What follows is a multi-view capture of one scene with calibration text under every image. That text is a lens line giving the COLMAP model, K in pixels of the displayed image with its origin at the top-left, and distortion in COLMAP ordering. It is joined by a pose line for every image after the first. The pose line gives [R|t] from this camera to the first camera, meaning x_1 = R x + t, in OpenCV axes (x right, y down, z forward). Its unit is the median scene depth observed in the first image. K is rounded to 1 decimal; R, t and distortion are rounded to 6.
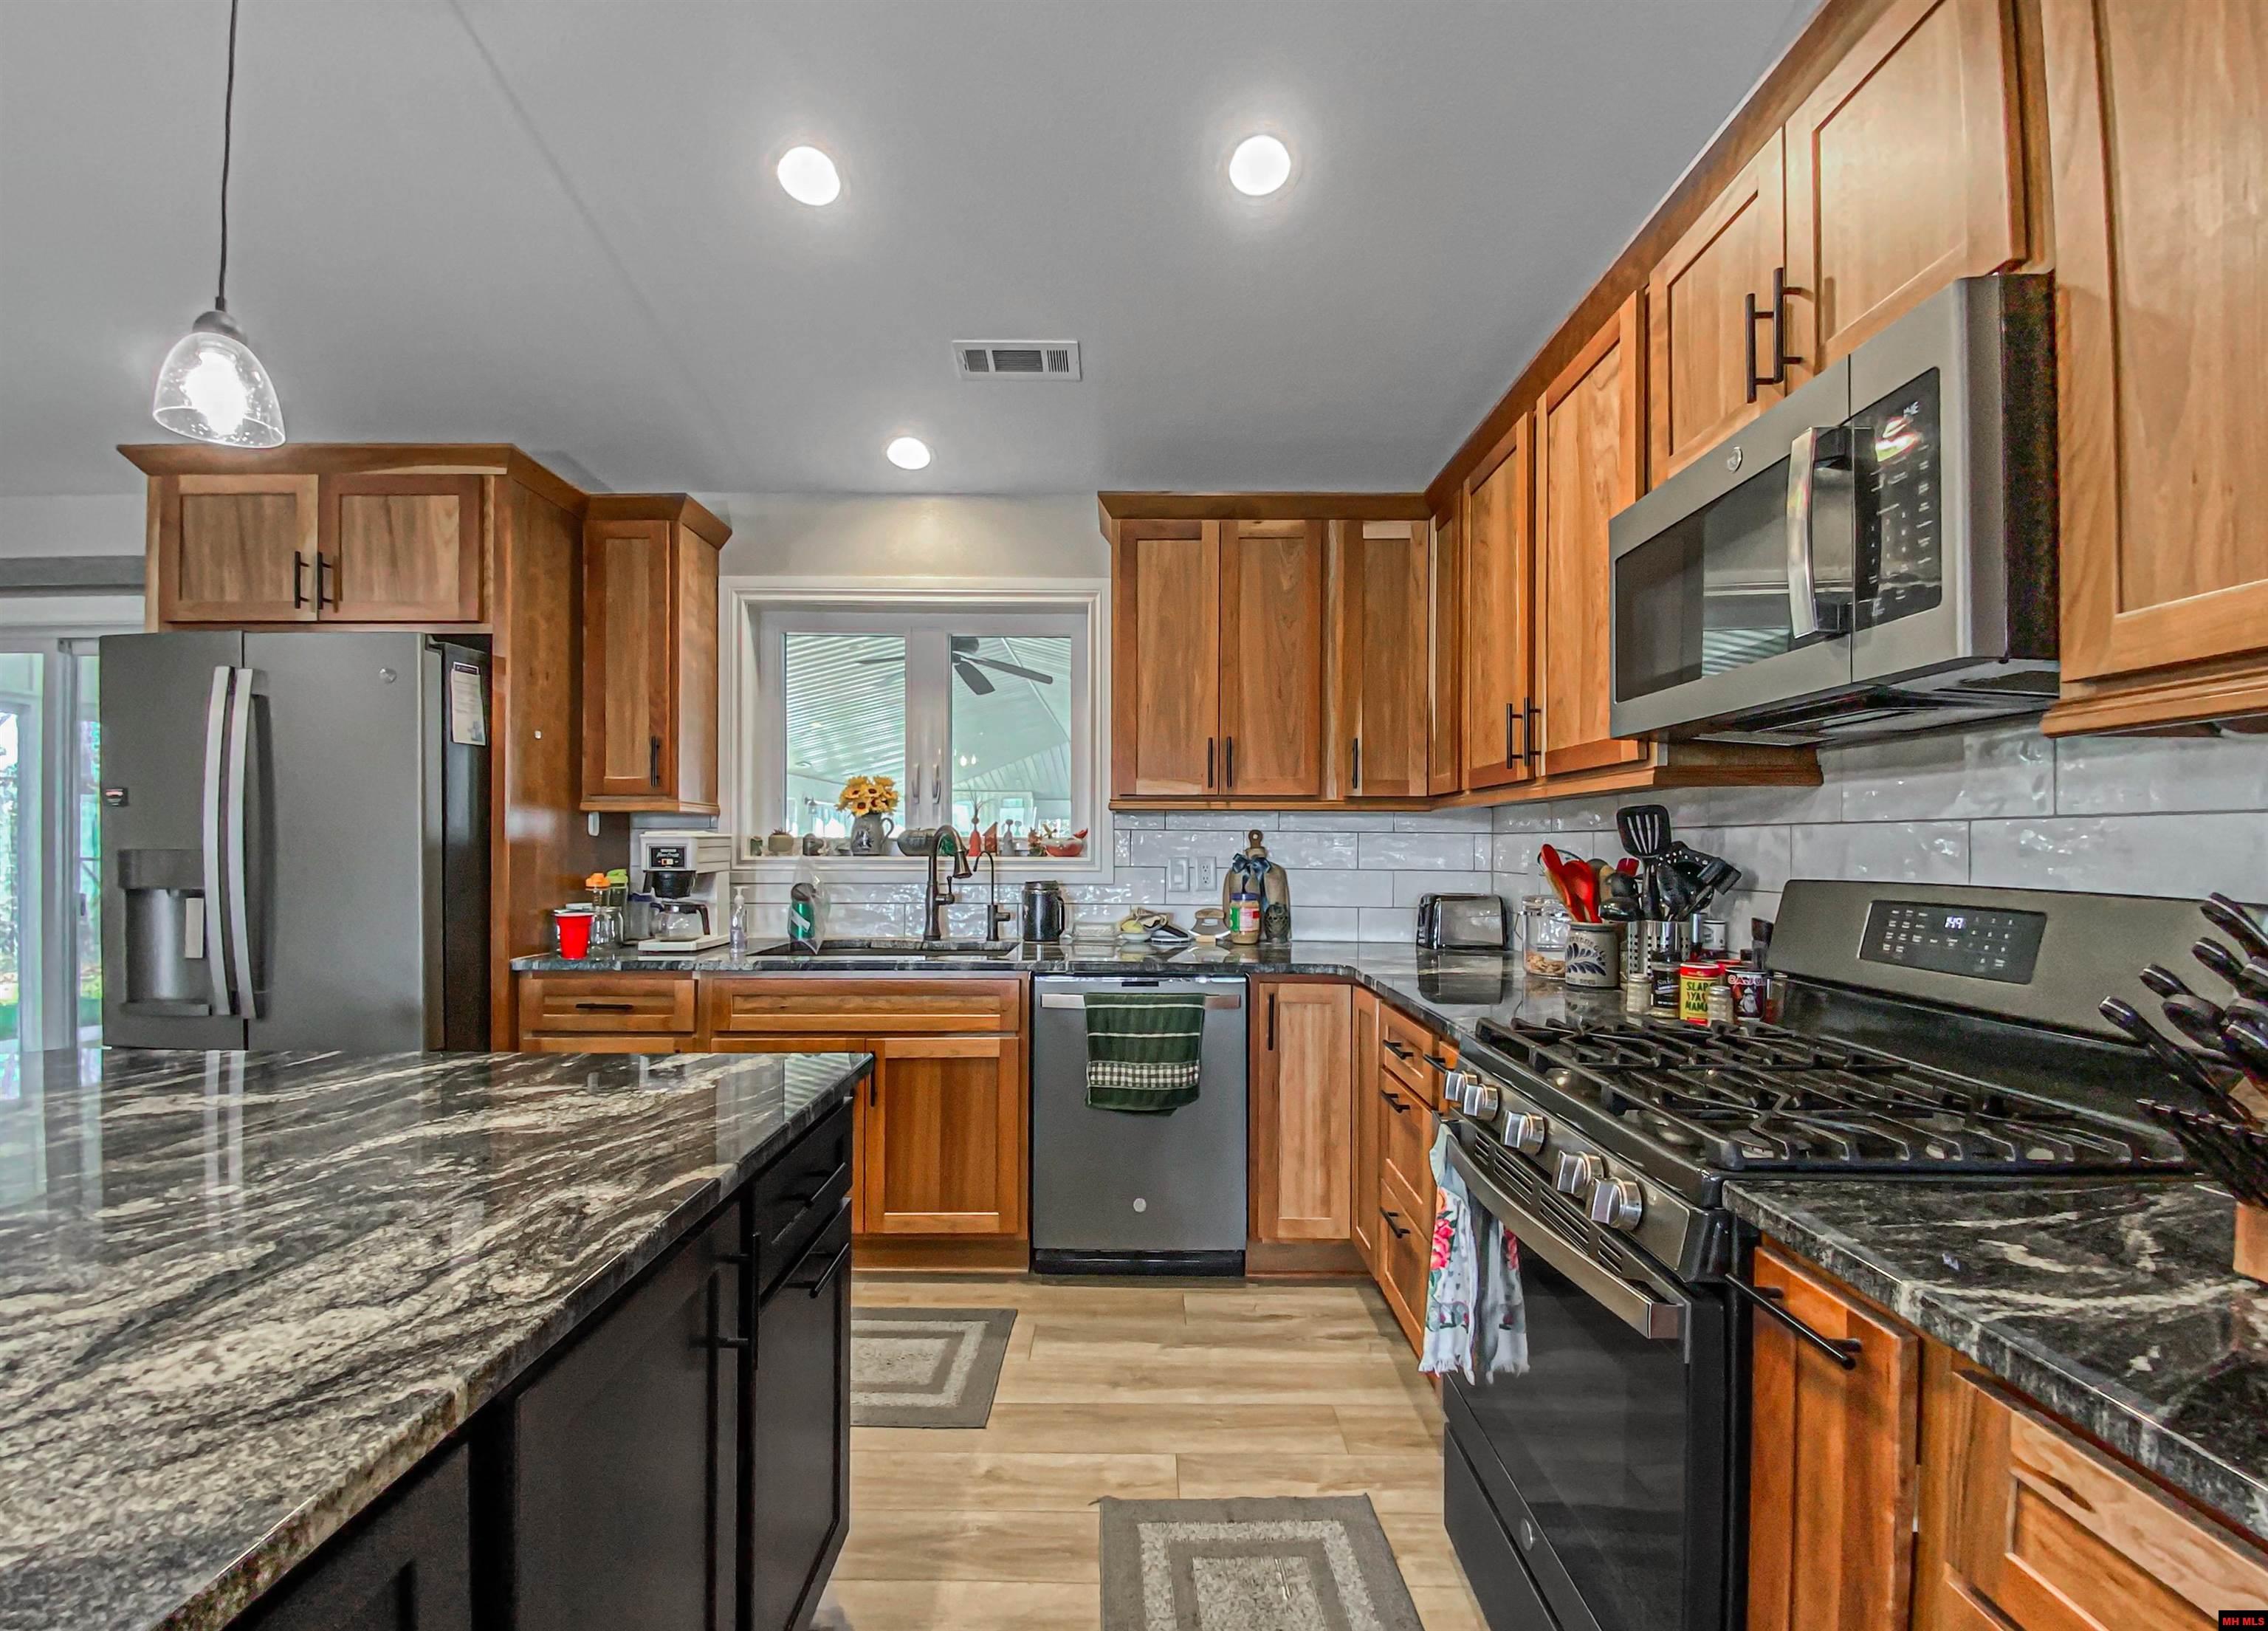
lens RADIAL K [[957.7, 0, 1084.7], [0, 957.7, 839.6], [0, 0, 1]] dist [0.030526, -0.000020]
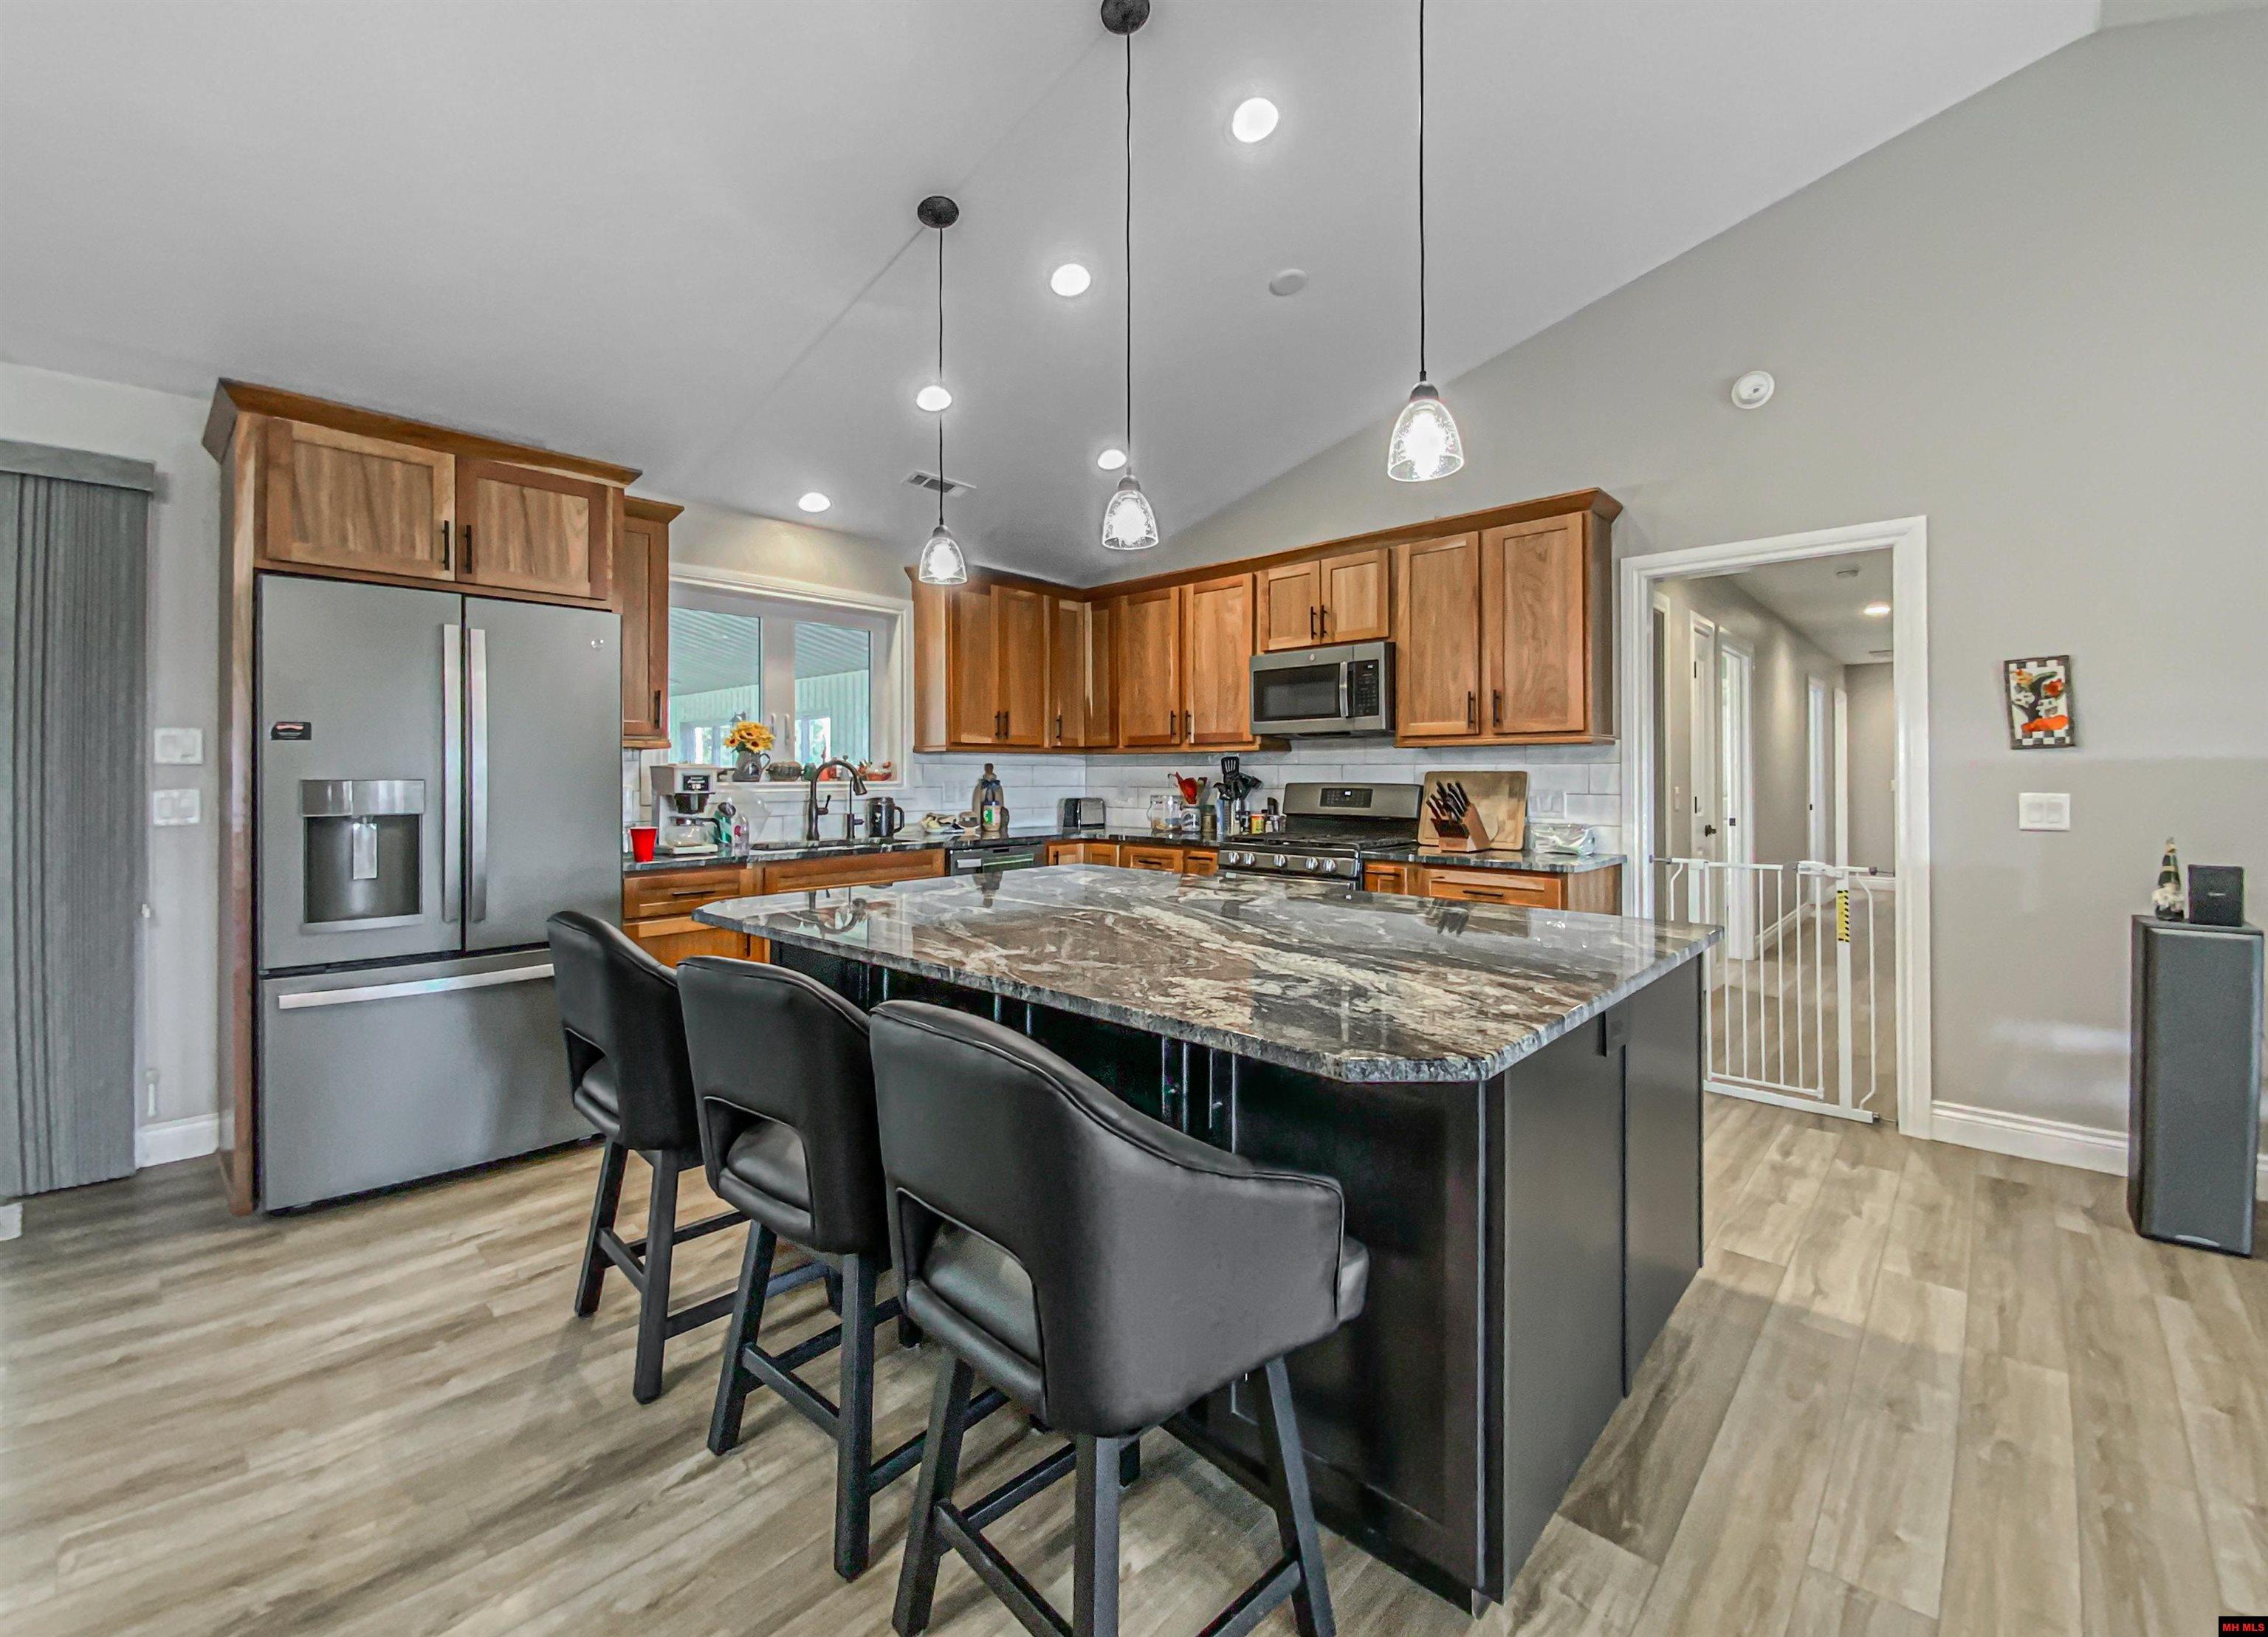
lens RADIAL K [[924.1, 0, 1130.2], [0, 924.1, 768.5], [0, 0, 1]] dist [-0.000150, -0.000076]
pose [[0.667745, 0.000338, 0.744390, -0.974255], [-0.000904, 1.000000, 0.000356, -0.002875], [-0.744390, -0.000911, 0.667745, -0.300756]]
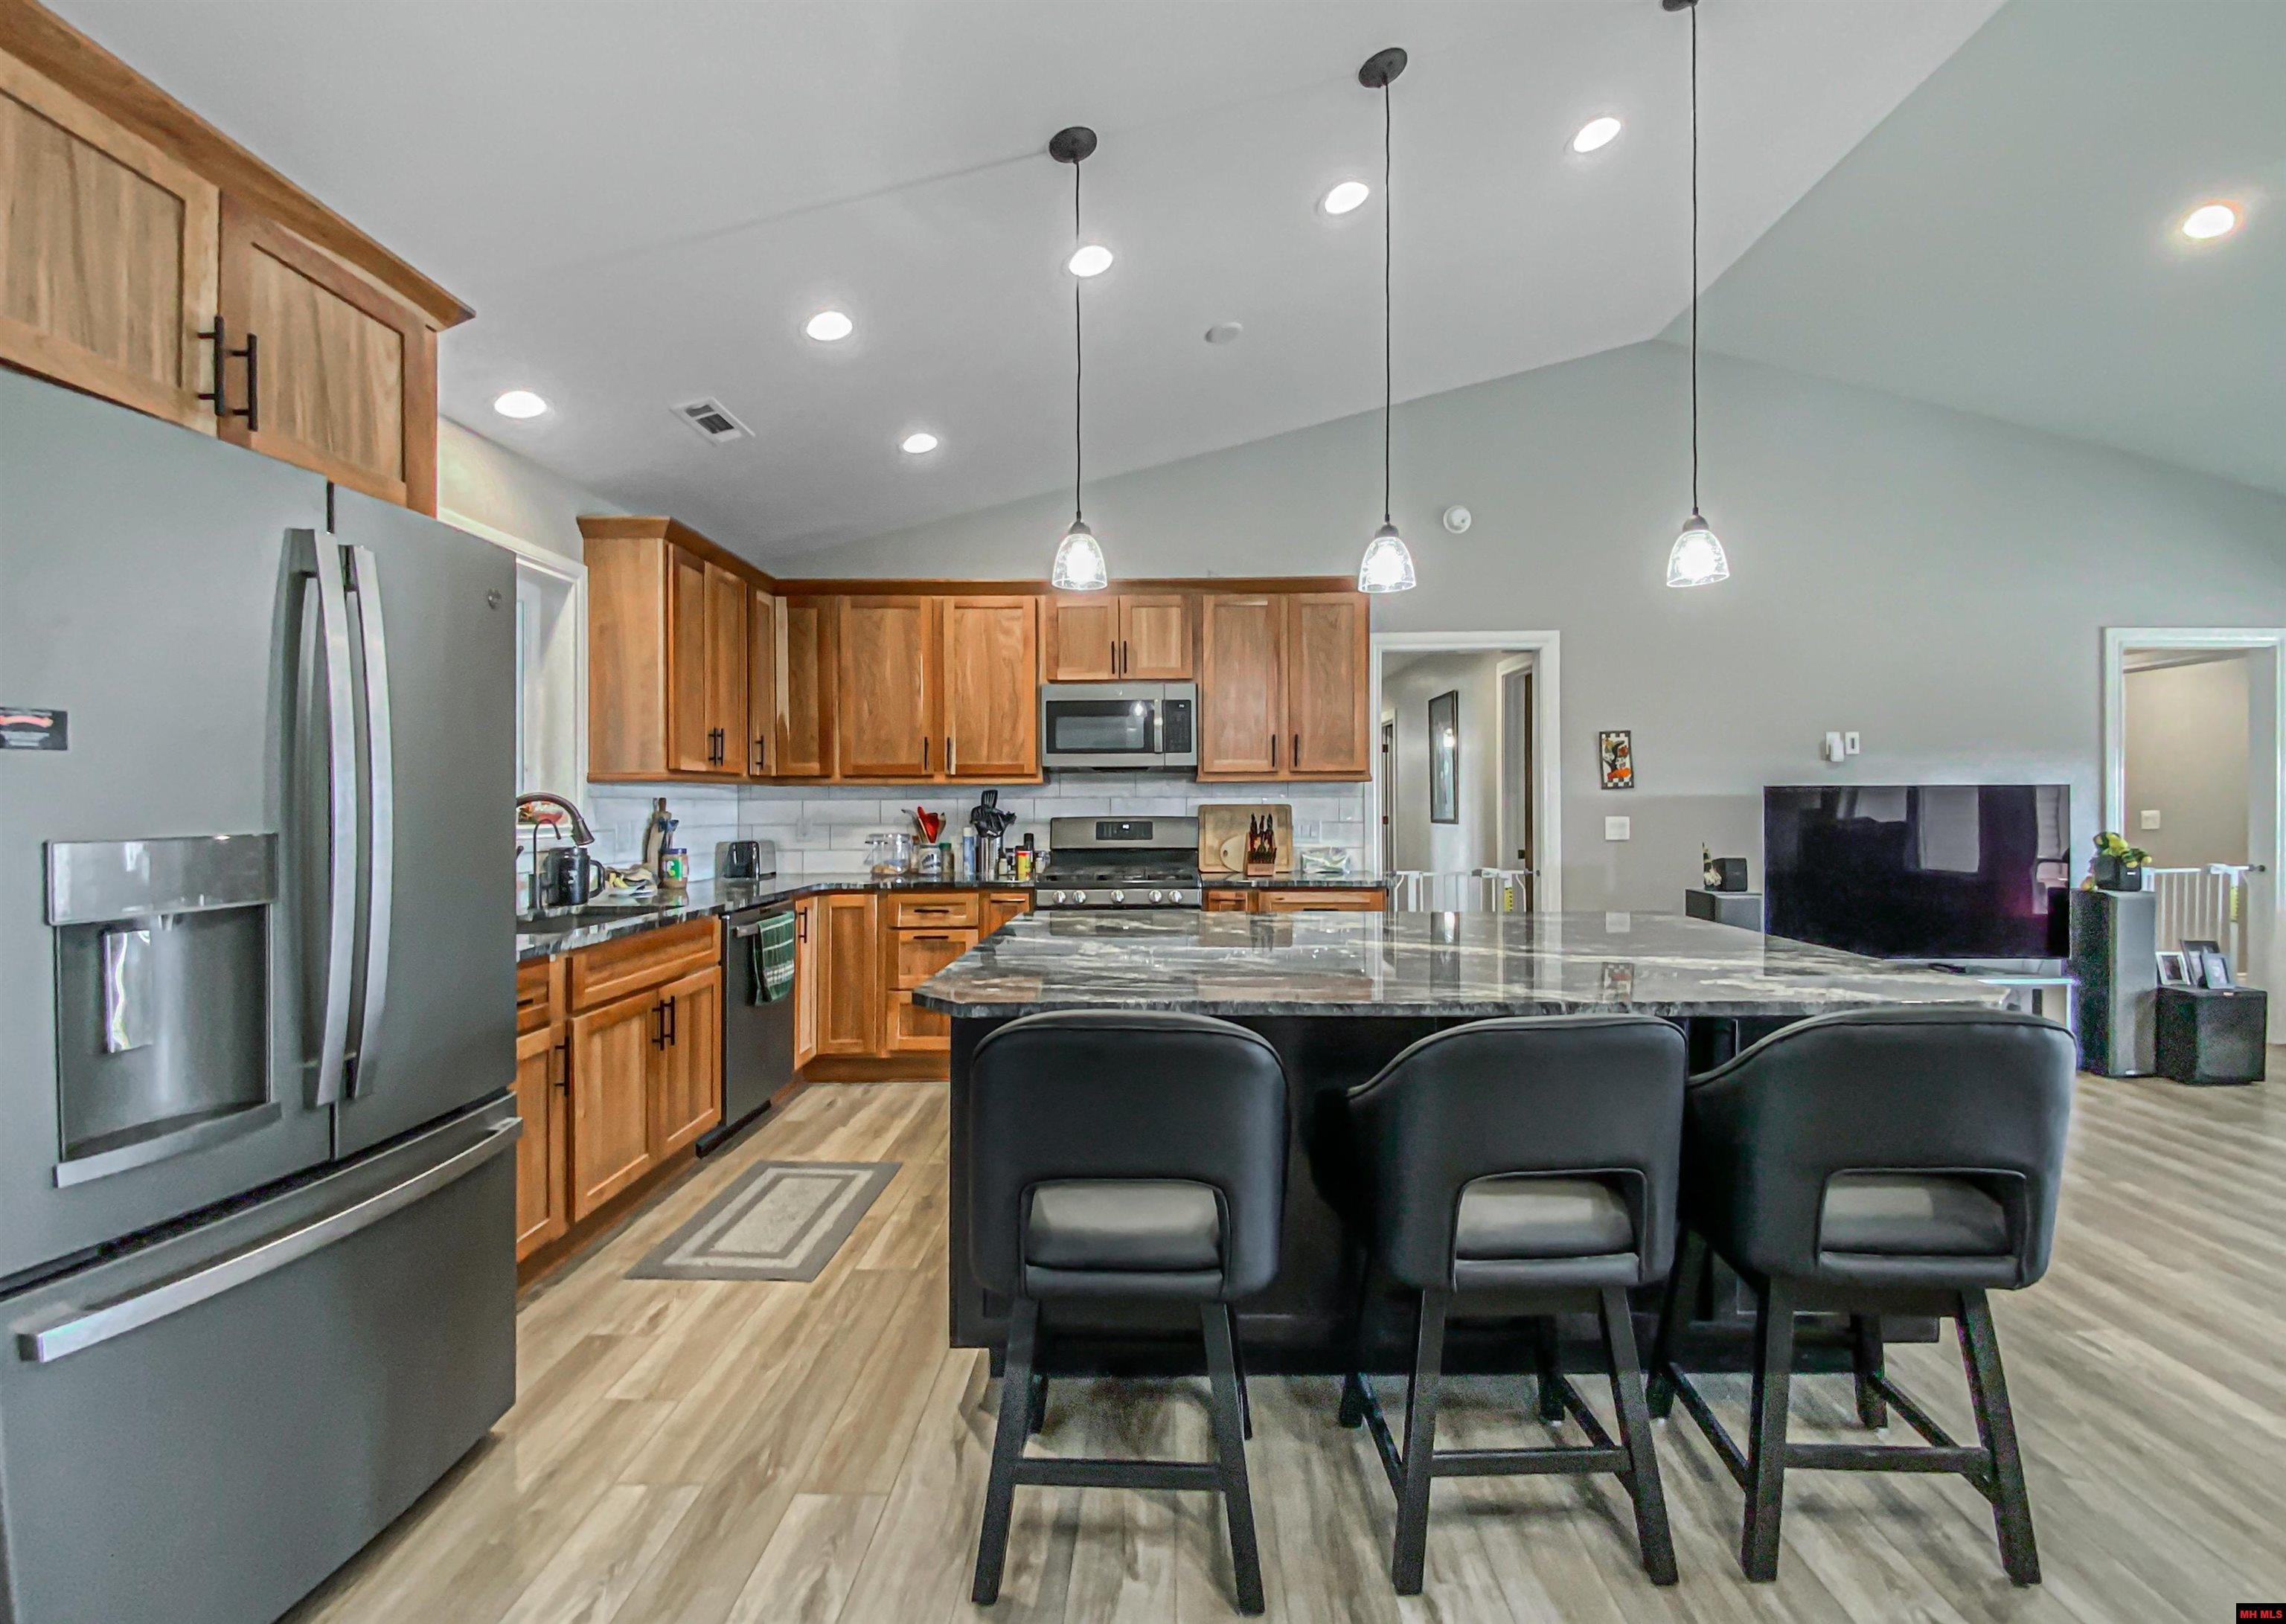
lens RADIAL K [[1003.2, 0, 1154.8], [0, 1003.2, 783.3], [0, 0, 1]] dist [0.067459, -0.028410]
pose [[-0.007780, 0.016371, 0.999836, -1.285607], [0.001192, 0.999865, -0.016362, -0.006980], [-0.999969, 0.001064, -0.007798, 0.408159]]
